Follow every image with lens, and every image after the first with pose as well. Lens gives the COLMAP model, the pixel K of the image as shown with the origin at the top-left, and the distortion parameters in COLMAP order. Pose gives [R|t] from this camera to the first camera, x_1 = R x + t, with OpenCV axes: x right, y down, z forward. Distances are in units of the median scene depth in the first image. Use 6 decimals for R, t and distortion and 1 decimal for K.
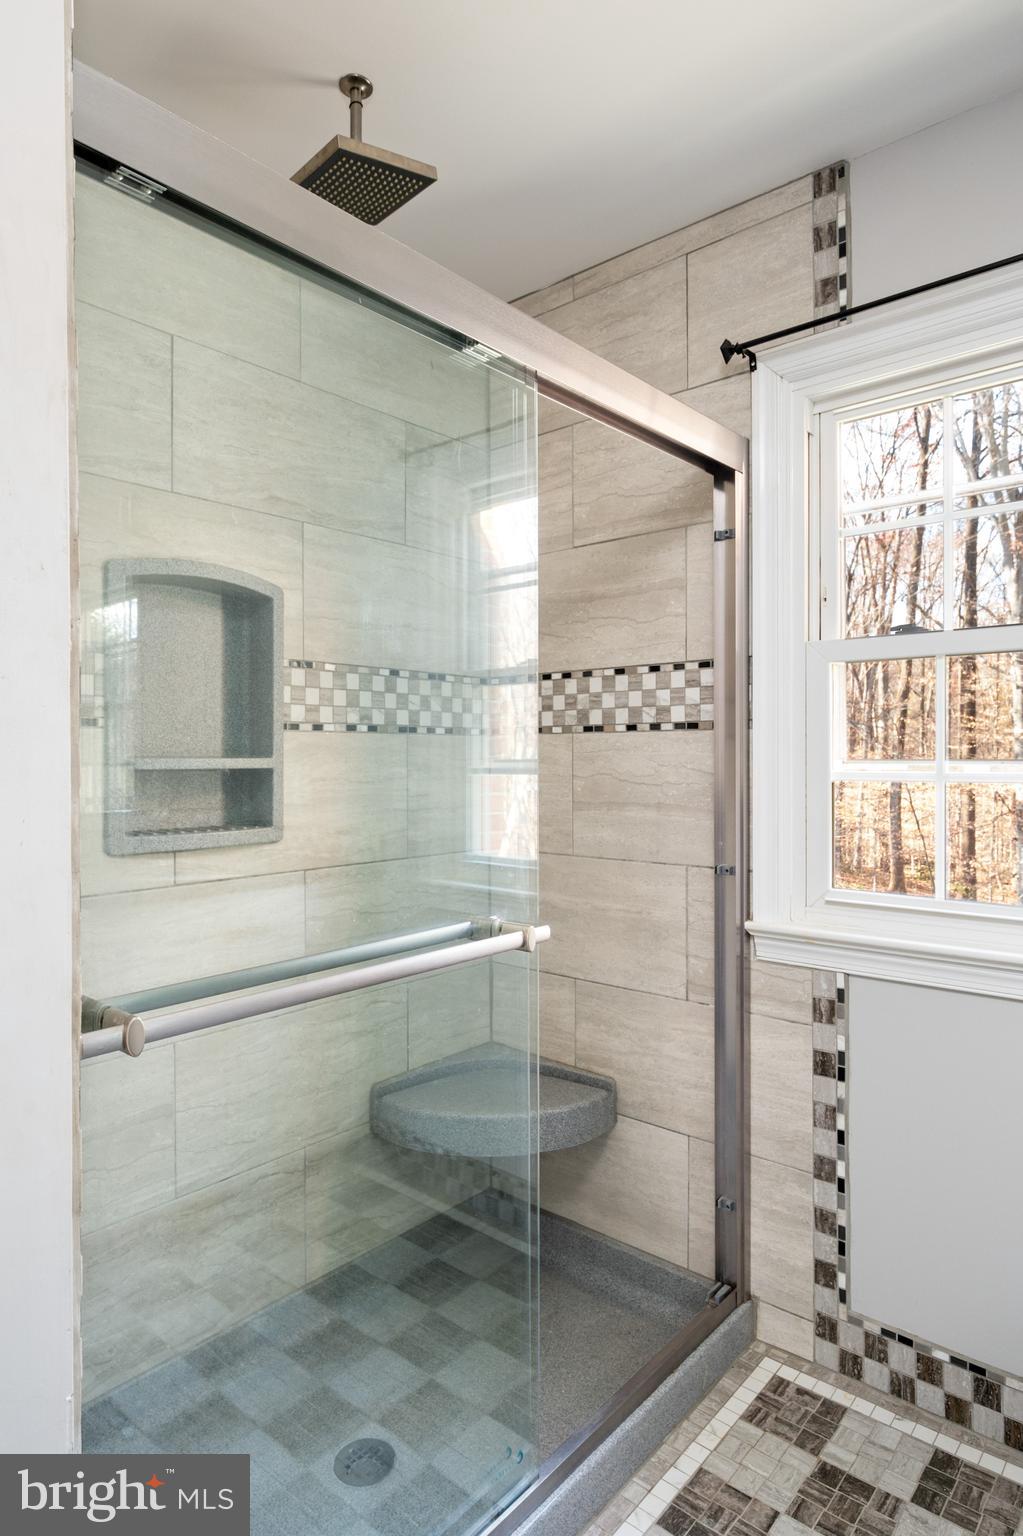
lens RADIAL K [[899.9, 0, 513.8], [0, 899.9, 758.1], [0, 0, 1]] dist [-0.007765, 0.002399]
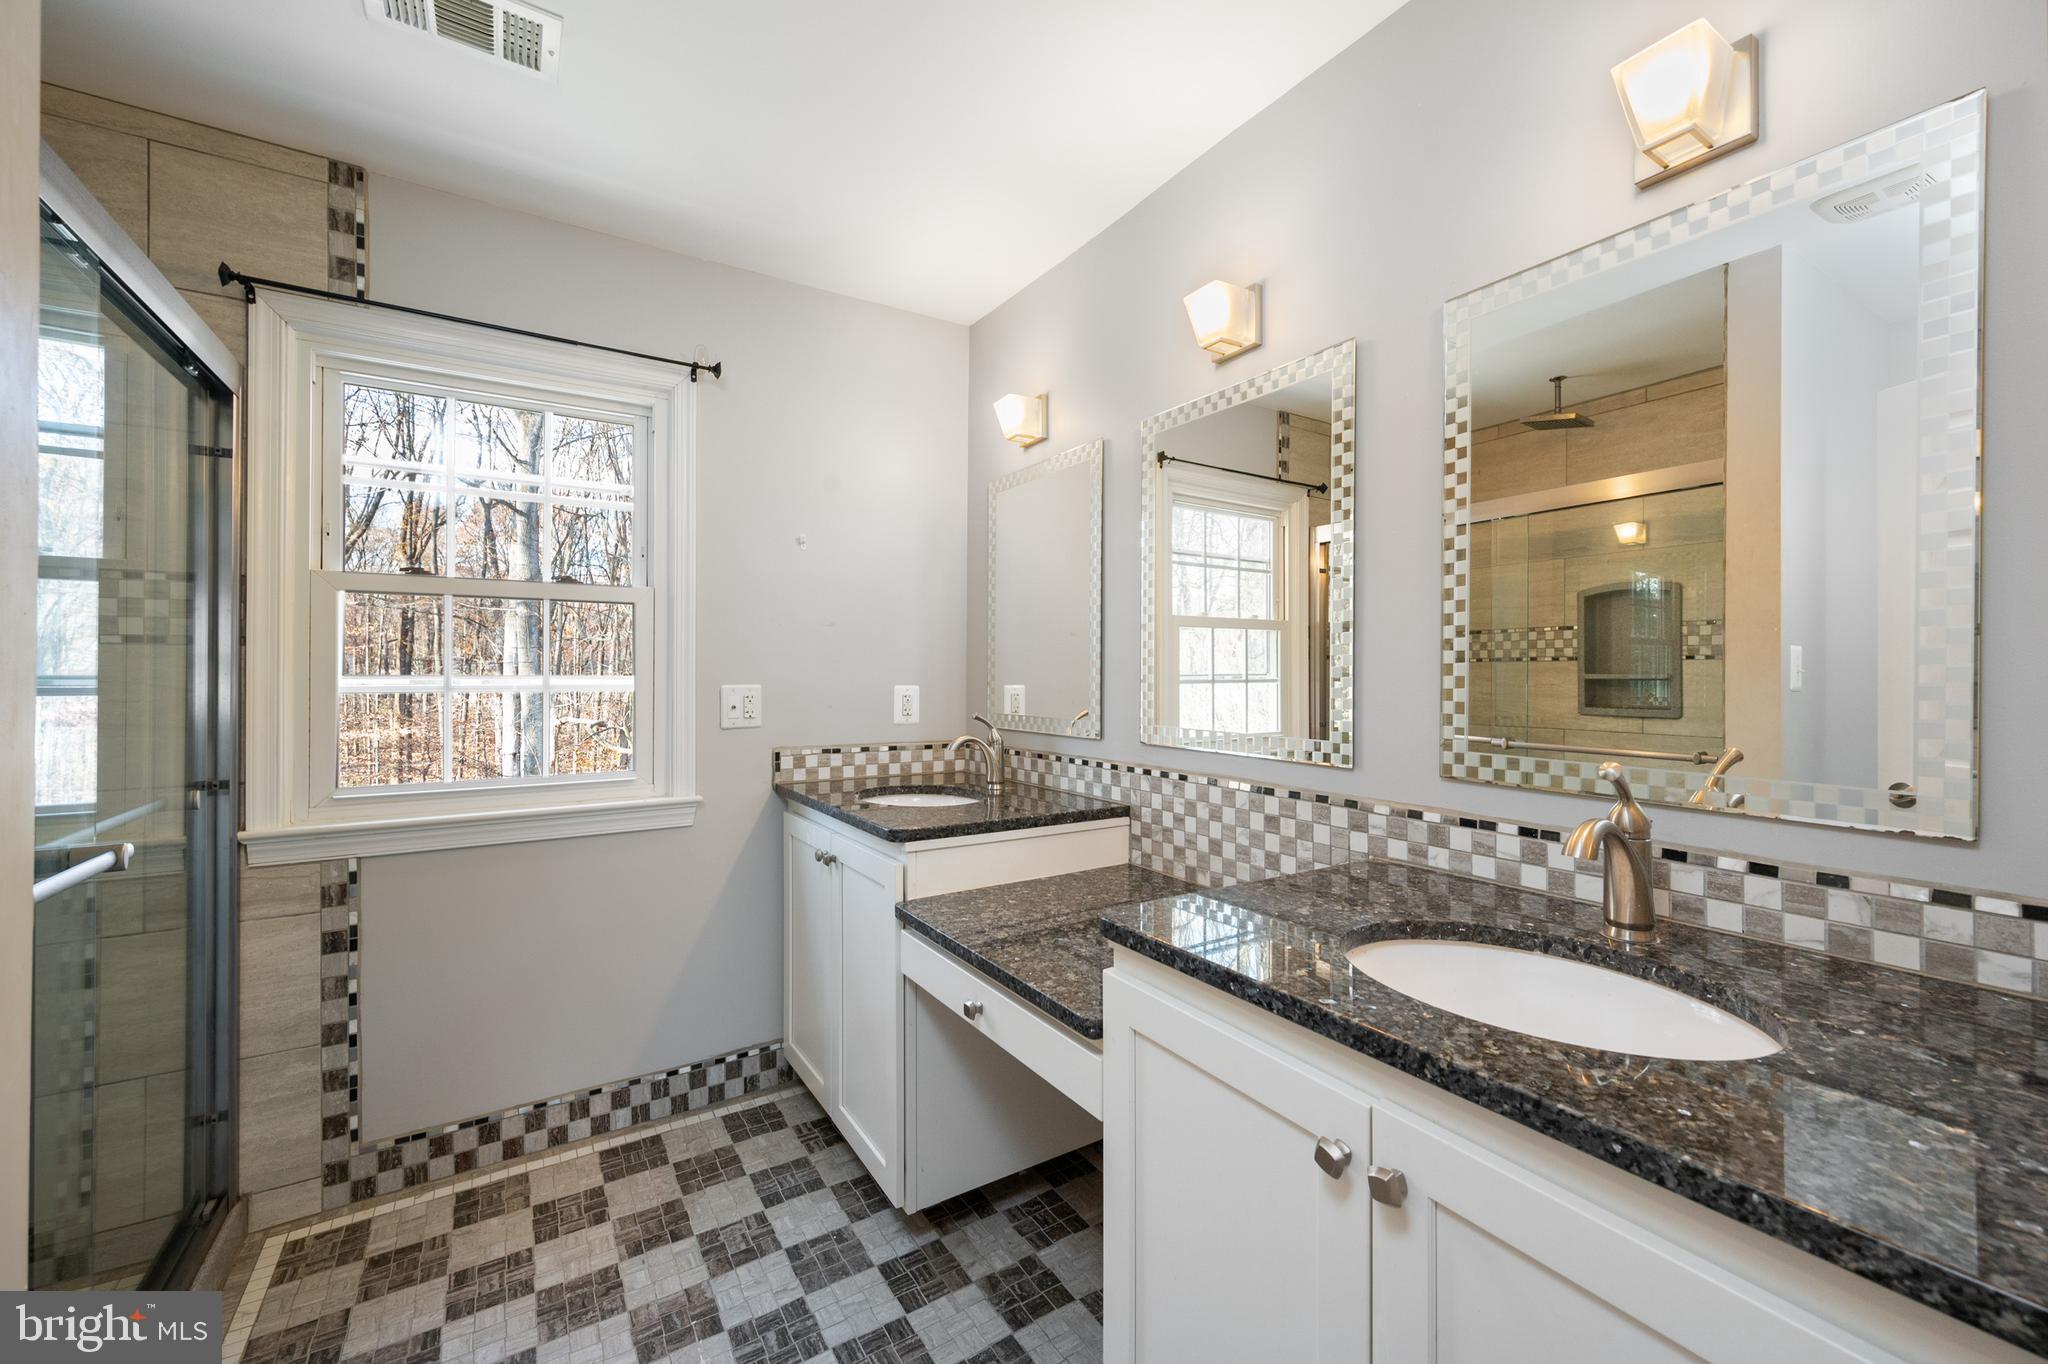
lens RADIAL K [[809.1, 0, 1024.7], [0, 809.1, 674.6], [0, 0, 1]] dist [-0.001127, -0.000275]
pose [[0.290993, 0.001961, 0.956723, -0.386361], [-0.000436, 0.999998, -0.001917, 0.001996], [-0.956725, 0.000141, 0.290994, -0.140108]]
